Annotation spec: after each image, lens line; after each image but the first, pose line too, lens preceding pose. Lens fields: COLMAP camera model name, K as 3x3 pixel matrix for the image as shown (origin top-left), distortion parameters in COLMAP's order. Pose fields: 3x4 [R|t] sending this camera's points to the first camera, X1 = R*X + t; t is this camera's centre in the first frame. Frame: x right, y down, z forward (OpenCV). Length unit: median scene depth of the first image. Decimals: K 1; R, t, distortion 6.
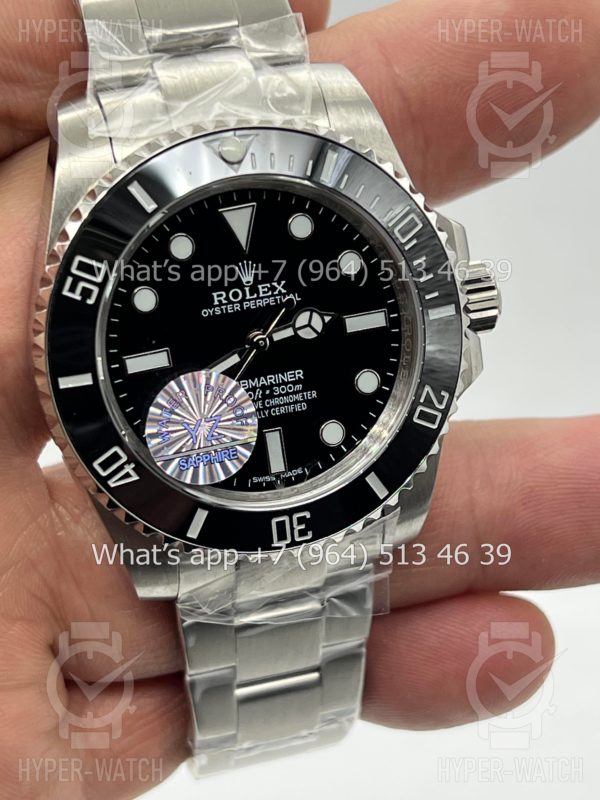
lens RADIAL K [[1784.2, 0, 294.3], [0, 1784.2, 403.5], [0, 0, 1]] dist [0.238773, 0.000000]
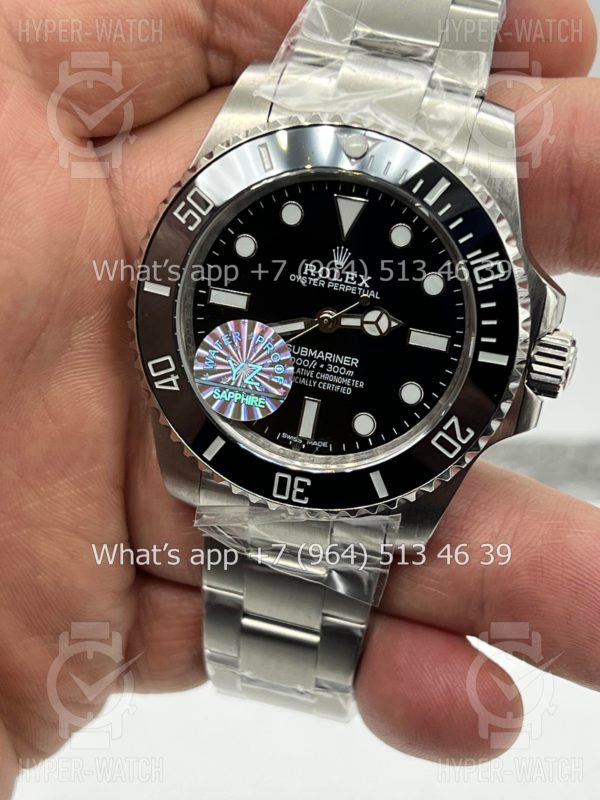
lens RADIAL K [[1784.2, 0, 298.0], [0, 1784.2, 402.8], [0, 0, 1]] dist [0.238773, 0.000000]
pose [[0.855664, 0.382446, -0.348676, 0.366399], [-0.379771, 0.921701, 0.078999, -0.067127], [0.351588, 0.064821, 0.933908, -0.031698]]
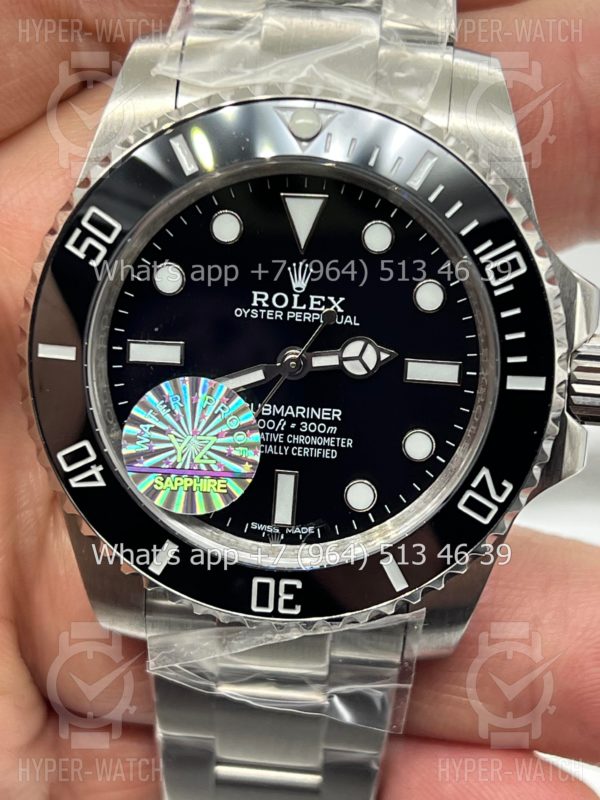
lens RADIAL K [[1784.2, 0, 300.2], [0, 1784.2, 399.9], [0, 0, 1]] dist [0.238773, 0.000000]
pose [[0.933679, 0.246353, -0.259912, 0.197997], [-0.252596, 0.967524, 0.009654, -0.026579], [0.253849, 0.056639, 0.965584, 0.213508]]
